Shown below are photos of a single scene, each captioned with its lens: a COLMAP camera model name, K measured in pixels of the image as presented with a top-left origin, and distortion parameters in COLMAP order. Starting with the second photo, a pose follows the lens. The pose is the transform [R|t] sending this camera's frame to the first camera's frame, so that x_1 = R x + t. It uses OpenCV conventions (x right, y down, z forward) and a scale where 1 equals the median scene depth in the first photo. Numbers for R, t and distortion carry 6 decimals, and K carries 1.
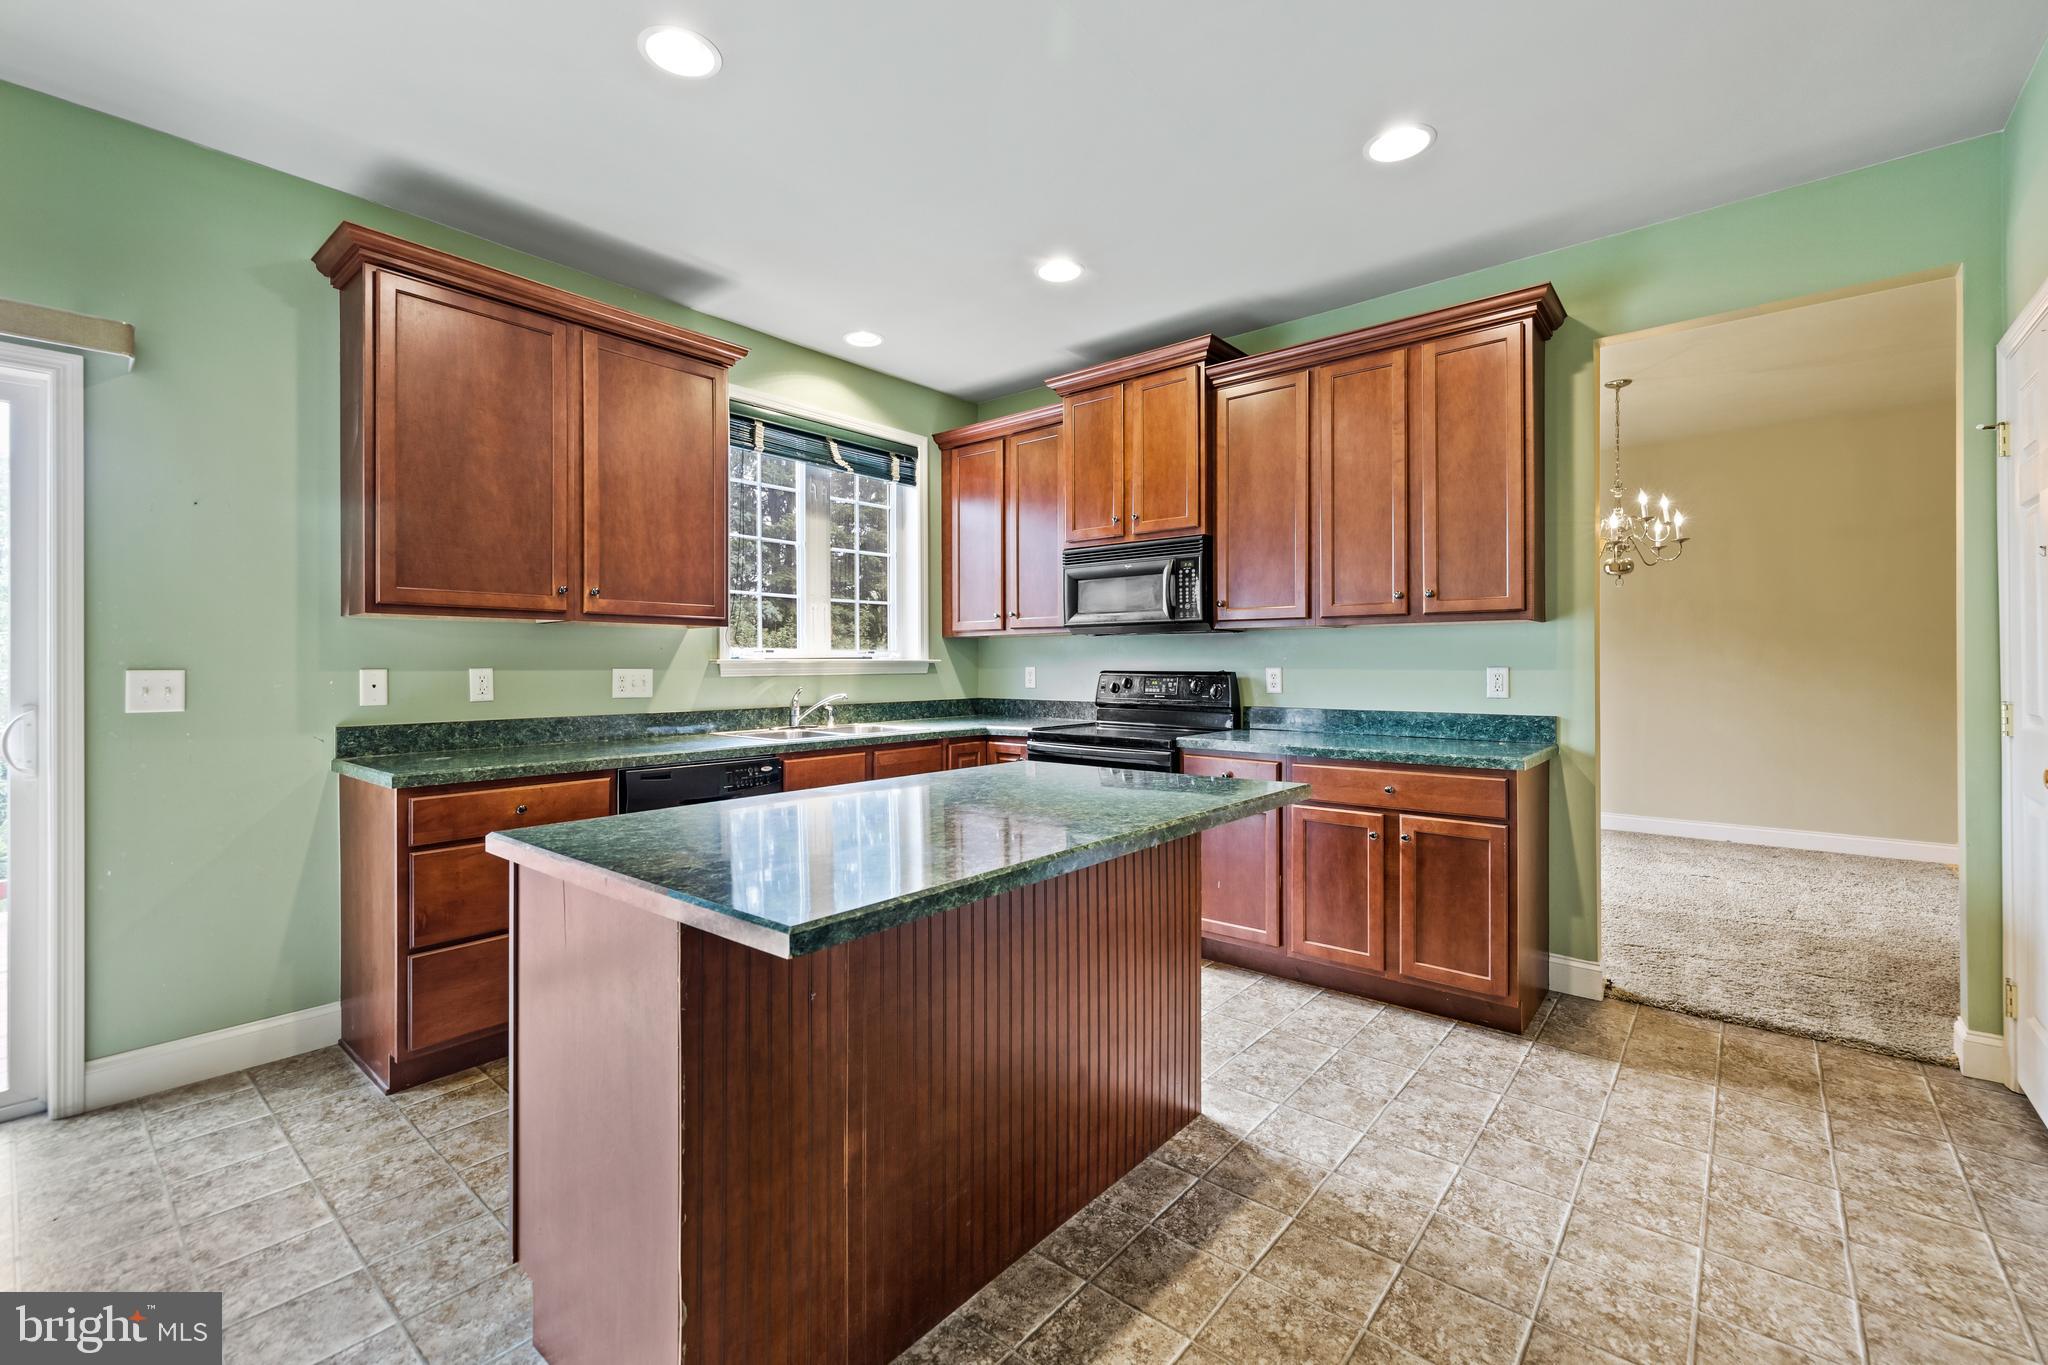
lens RADIAL K [[878.0, 0, 1021.5], [0, 878.0, 657.7], [0, 0, 1]] dist [0.004410, -0.000442]
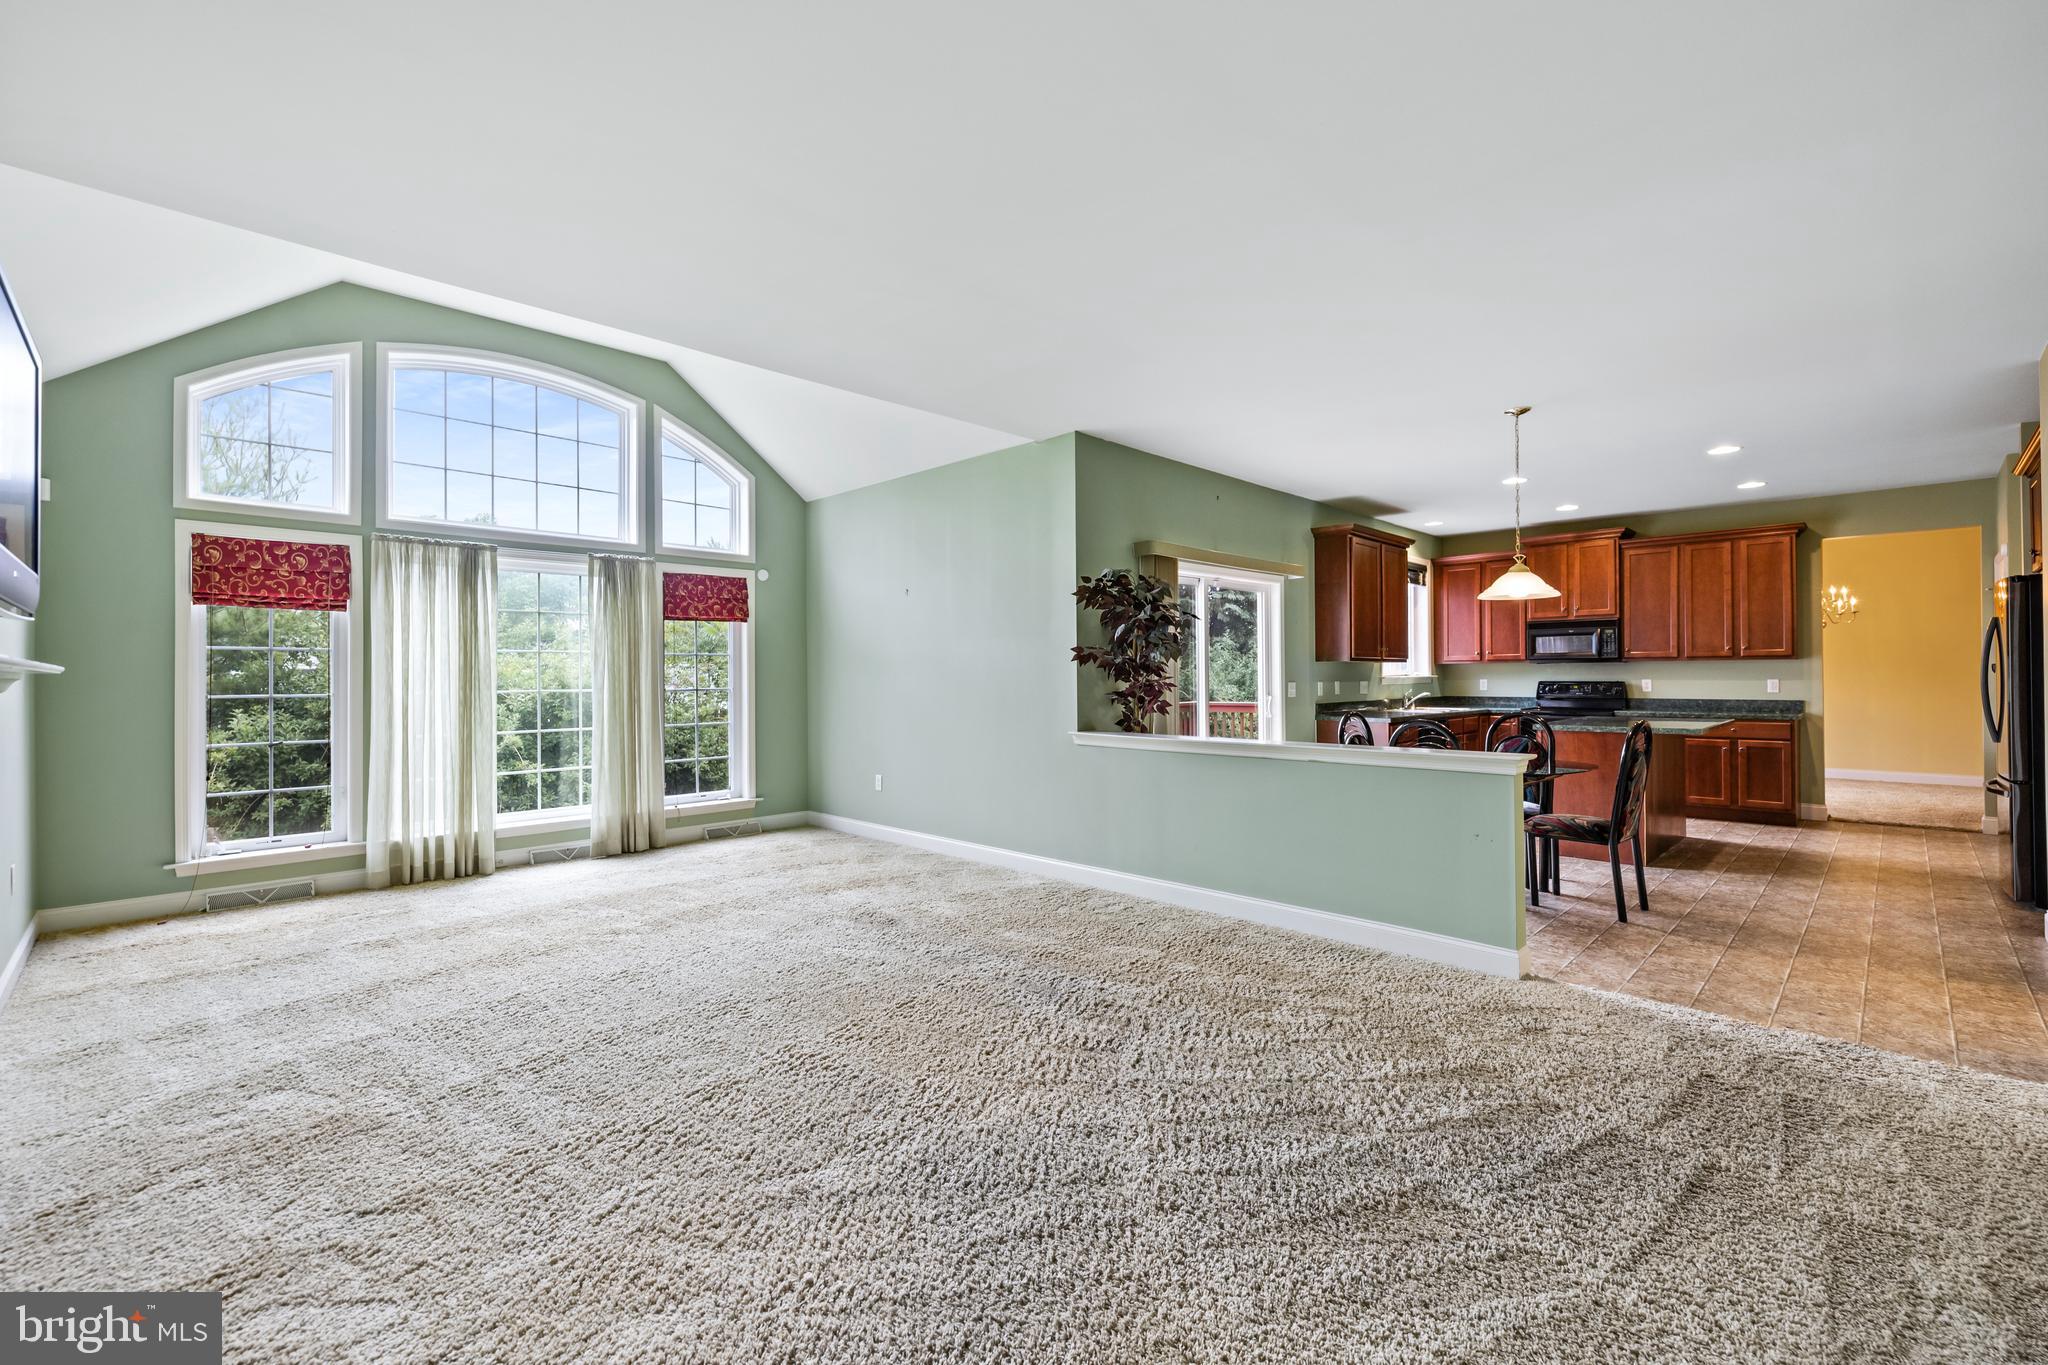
lens RADIAL K [[878.0, 0, 1020.5], [0, 878.0, 663.2], [0, 0, 1]] dist [0.004410, -0.000442]
pose [[0.996813, -0.001925, -0.079750, -0.855593], [0.001302, 0.999968, -0.007859, -0.010902], [0.079763, 0.007730, 0.996784, -1.001683]]
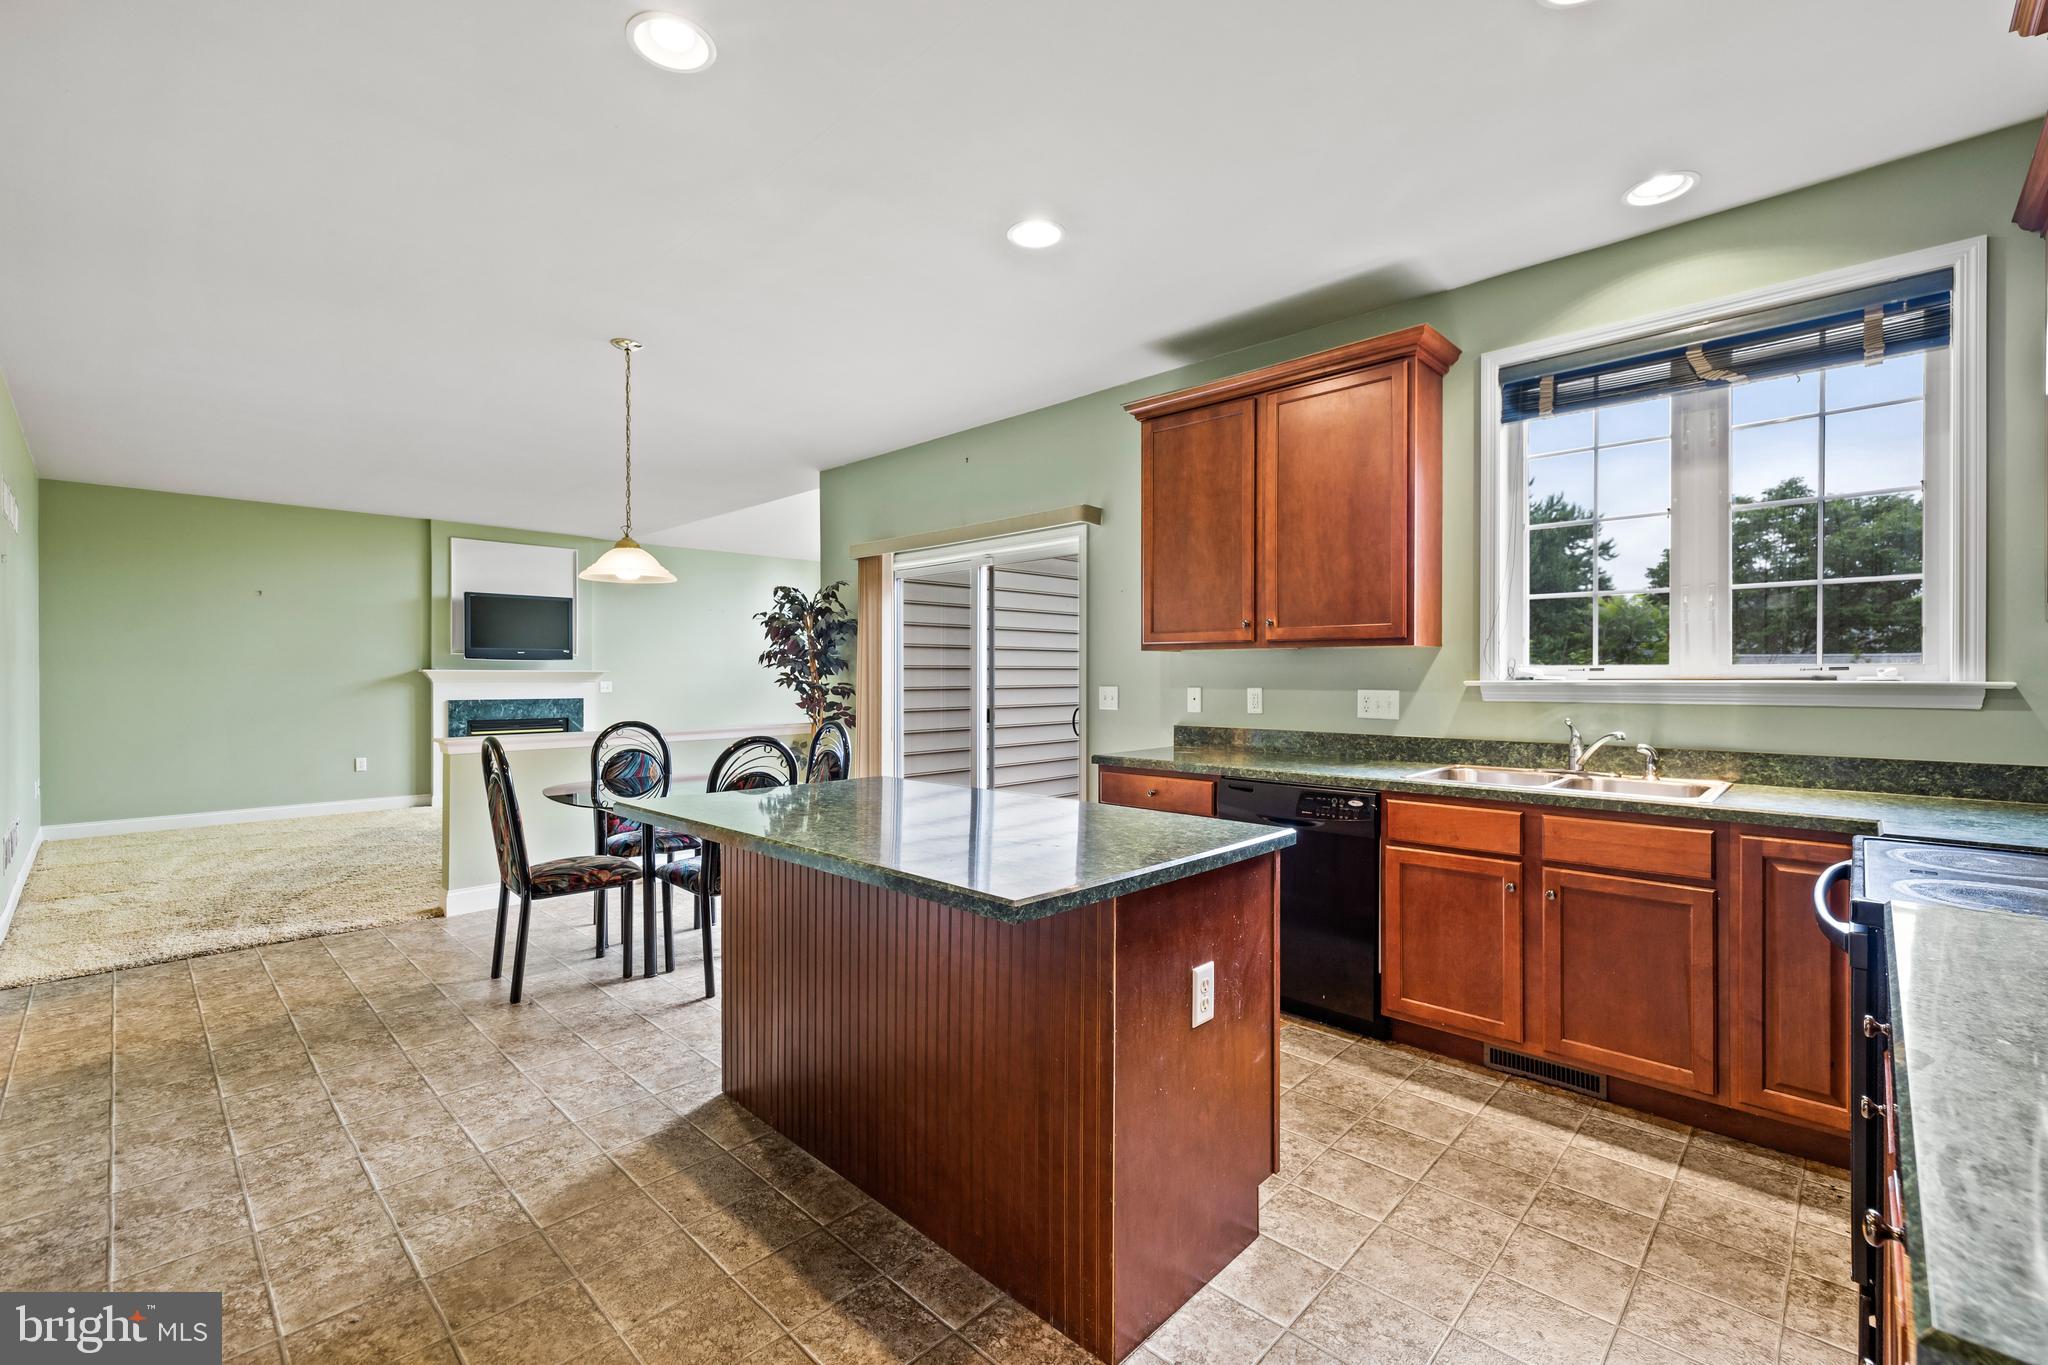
lens RADIAL K [[878.0, 0, 1024.8], [0, 878.0, 693.3], [0, 0, 1]] dist [0.004410, -0.000442]
pose [[-0.069542, 0.018859, -0.997401, 0.852165], [0.004499, 0.999817, 0.018591, -0.006794], [0.997569, -0.003194, -0.069614, 0.963279]]
